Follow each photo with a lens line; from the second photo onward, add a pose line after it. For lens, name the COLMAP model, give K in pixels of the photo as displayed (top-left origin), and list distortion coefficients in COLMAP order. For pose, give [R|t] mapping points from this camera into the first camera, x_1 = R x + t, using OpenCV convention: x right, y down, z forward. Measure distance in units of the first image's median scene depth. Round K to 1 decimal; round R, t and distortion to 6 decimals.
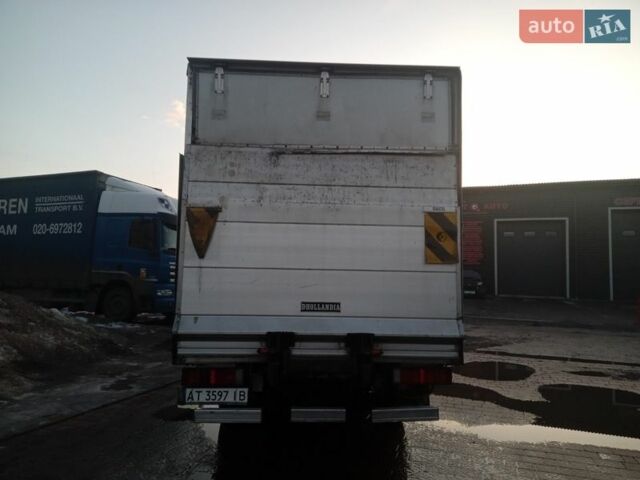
lens RADIAL K [[453.3, 0, 320.0], [0, 453.3, 240.0], [0, 0, 1]] dist [0.095174, -0.114825]
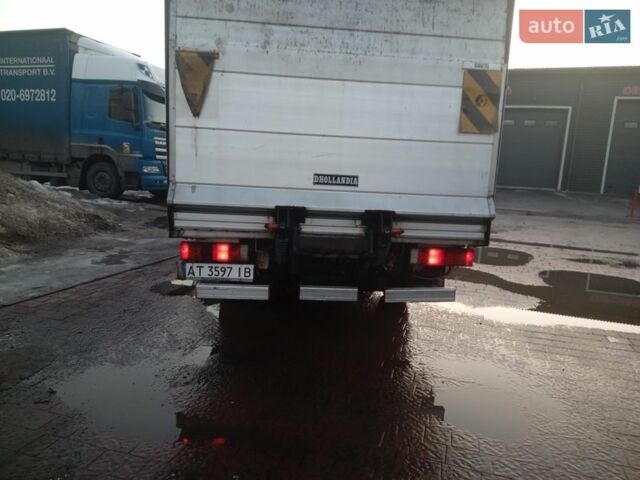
lens RADIAL K [[453.3, 0, 320.0], [0, 453.3, 240.0], [0, 0, 1]] dist [0.095174, -0.114825]
pose [[0.999141, 0.027494, 0.031005, -0.049498], [-0.034198, 0.969621, 0.242211, 0.045209], [-0.023404, -0.243063, 0.969728, 0.113609]]
